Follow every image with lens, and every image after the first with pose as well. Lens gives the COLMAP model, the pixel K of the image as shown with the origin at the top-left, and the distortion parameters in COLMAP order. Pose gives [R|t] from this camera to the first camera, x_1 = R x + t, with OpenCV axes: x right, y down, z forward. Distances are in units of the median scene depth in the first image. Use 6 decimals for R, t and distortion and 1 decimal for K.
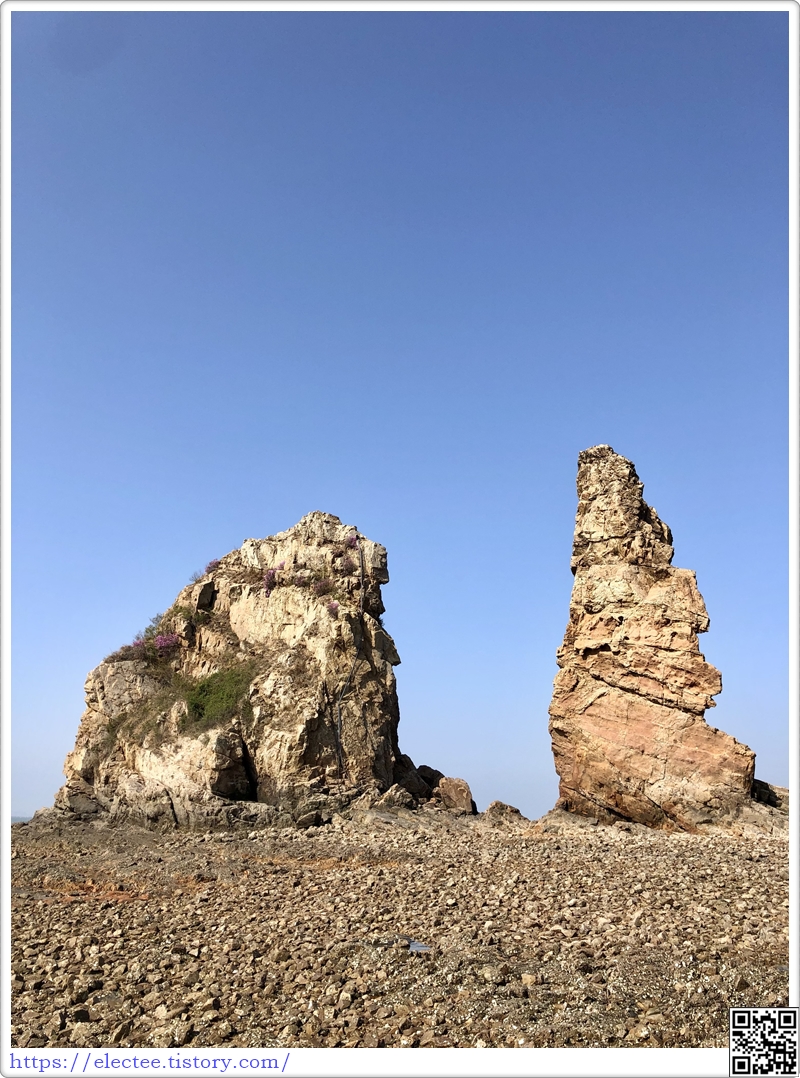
lens RADIAL K [[859.2, 0, 412.5], [0, 859.2, 524.3], [0, 0, 1]] dist [0.056342, -0.002173]
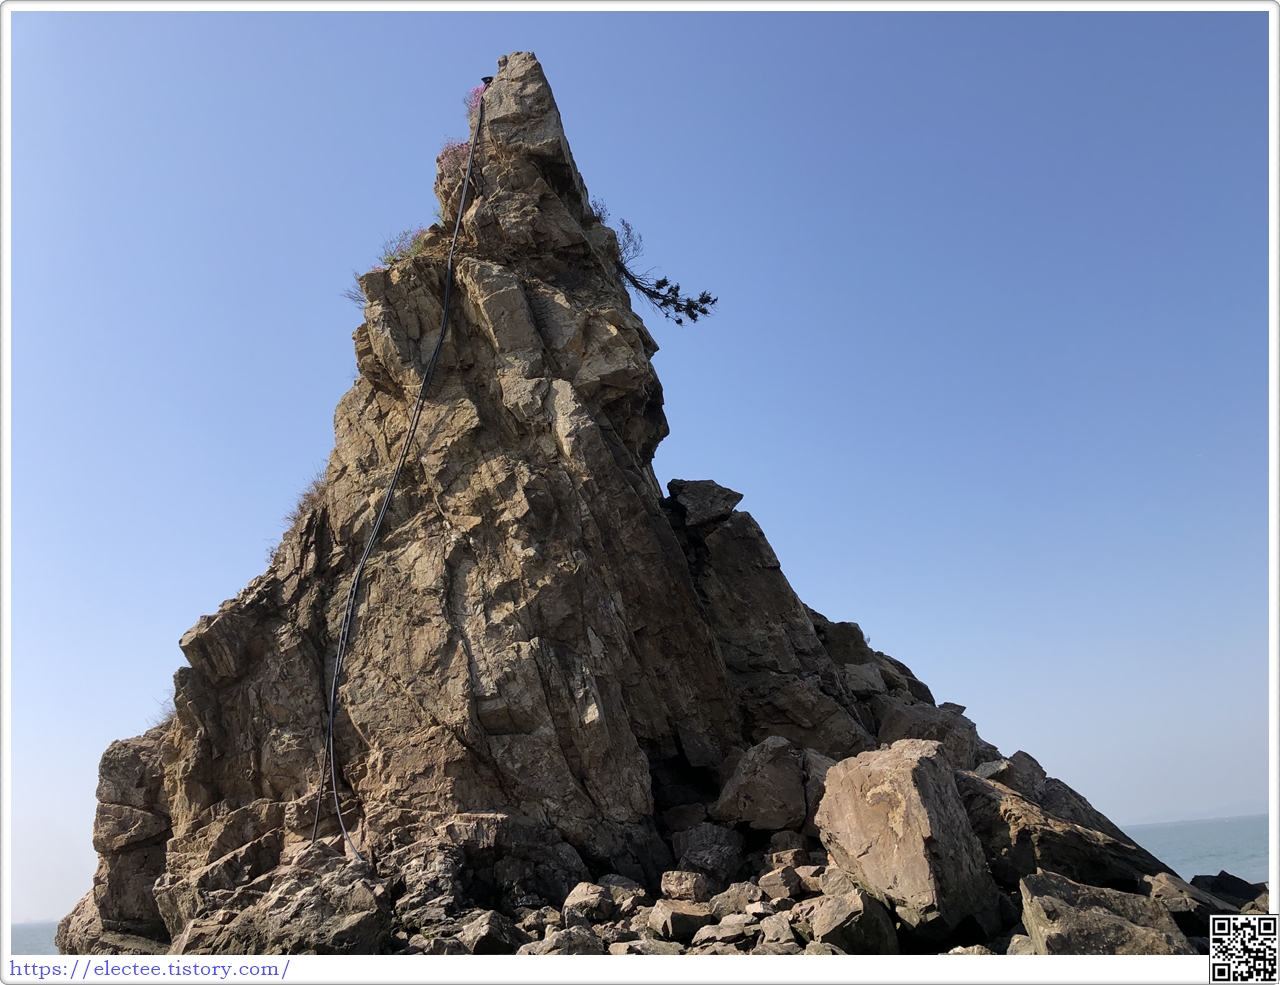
lens RADIAL K [[1017.6, 0, 637.5], [0, 1017.6, 475.3], [0, 0, 1]] dist [0.027245, -0.008145]
pose [[0.686962, -0.339728, -0.642393, 0.199303], [0.339194, 0.931691, -0.129996, 0.253553], [0.642675, -0.128593, 0.755270, 0.806415]]
